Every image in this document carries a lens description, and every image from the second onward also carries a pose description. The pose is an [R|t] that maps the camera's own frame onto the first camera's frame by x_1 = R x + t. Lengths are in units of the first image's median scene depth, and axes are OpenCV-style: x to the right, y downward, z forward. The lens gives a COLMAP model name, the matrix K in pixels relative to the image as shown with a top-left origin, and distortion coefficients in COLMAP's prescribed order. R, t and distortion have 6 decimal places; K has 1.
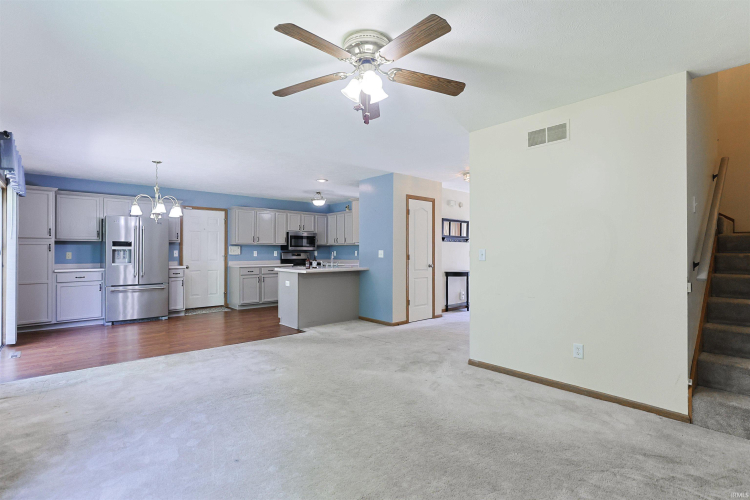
lens RADIAL K [[363.7, 0, 380.3], [0, 363.7, 244.2], [0, 0, 1]] dist [-0.025477, 0.013505]
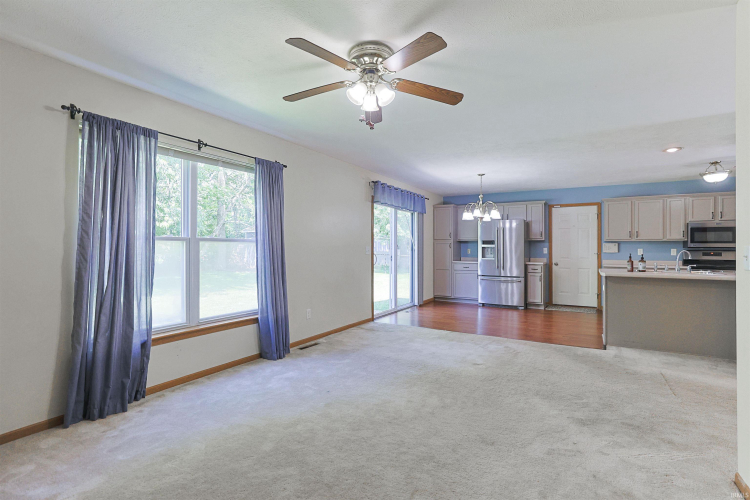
lens RADIAL K [[363.7, 0, 380.3], [0, 363.7, 244.2], [0, 0, 1]] dist [-0.025477, 0.013505]
pose [[0.300920, -0.007448, -0.953620, 0.360585], [0.014996, 0.999883, -0.003078, 0.003208], [0.953532, -0.013374, 0.300996, 0.257171]]
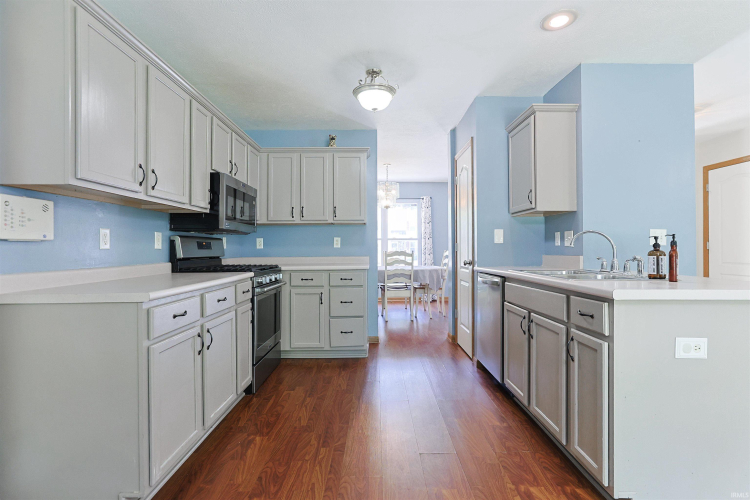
lens RADIAL K [[363.3, 0, 384.4], [0, 363.3, 248.8], [0, 0, 1]] dist [-0.023494, 0.015345]
pose [[0.663722, -0.004010, 0.747969, -0.554943], [-0.008337, 0.999884, 0.012757, 0.039037], [-0.747933, -0.014703, 0.663611, 0.955353]]
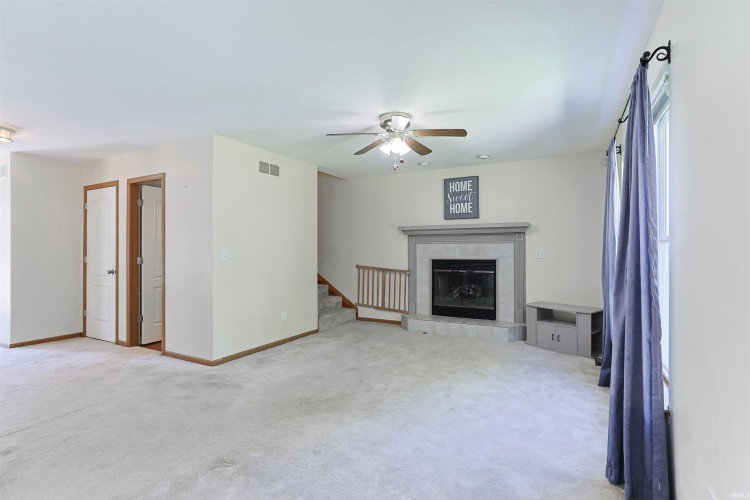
lens RADIAL K [[363.7, 0, 380.3], [0, 363.7, 244.2], [0, 0, 1]] dist [-0.025477, 0.013505]
pose [[-0.348128, 0.015047, 0.937326, -0.535461], [-0.015258, 0.999648, -0.021715, 0.006680], [-0.937323, -0.021861, -0.347776, 0.583793]]
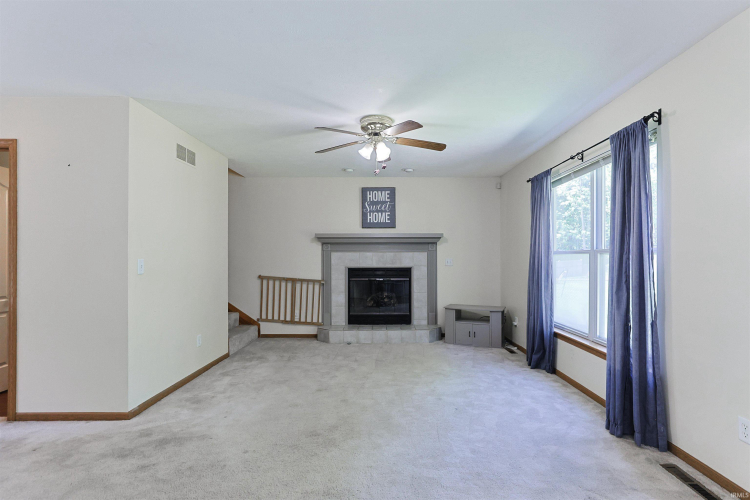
lens RADIAL K [[366.8, 0, 388.6], [0, 366.8, 249.7], [0, 0, 1]] dist [-0.023444, 0.014523]
pose [[-0.751826, 0.016596, 0.659153, -0.391474], [-0.010252, 0.999268, -0.036852, 0.010605], [-0.659282, -0.034464, -0.751105, 0.766274]]
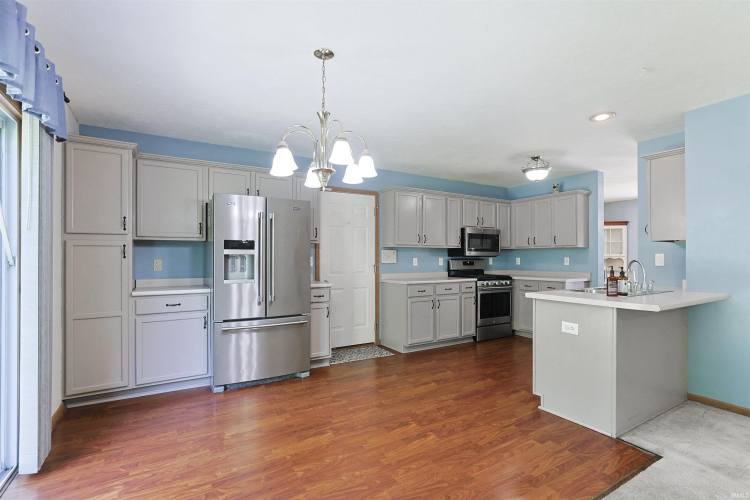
lens RADIAL K [[368.1, 0, 382.3], [0, 368.1, 251.8], [0, 0, 1]] dist [-0.018825, 0.000270]
pose [[0.981760, -0.001695, -0.190119, -0.382608], [0.002389, 0.999991, 0.003420, 0.008254], [0.190111, -0.003811, 0.981755, 0.473436]]
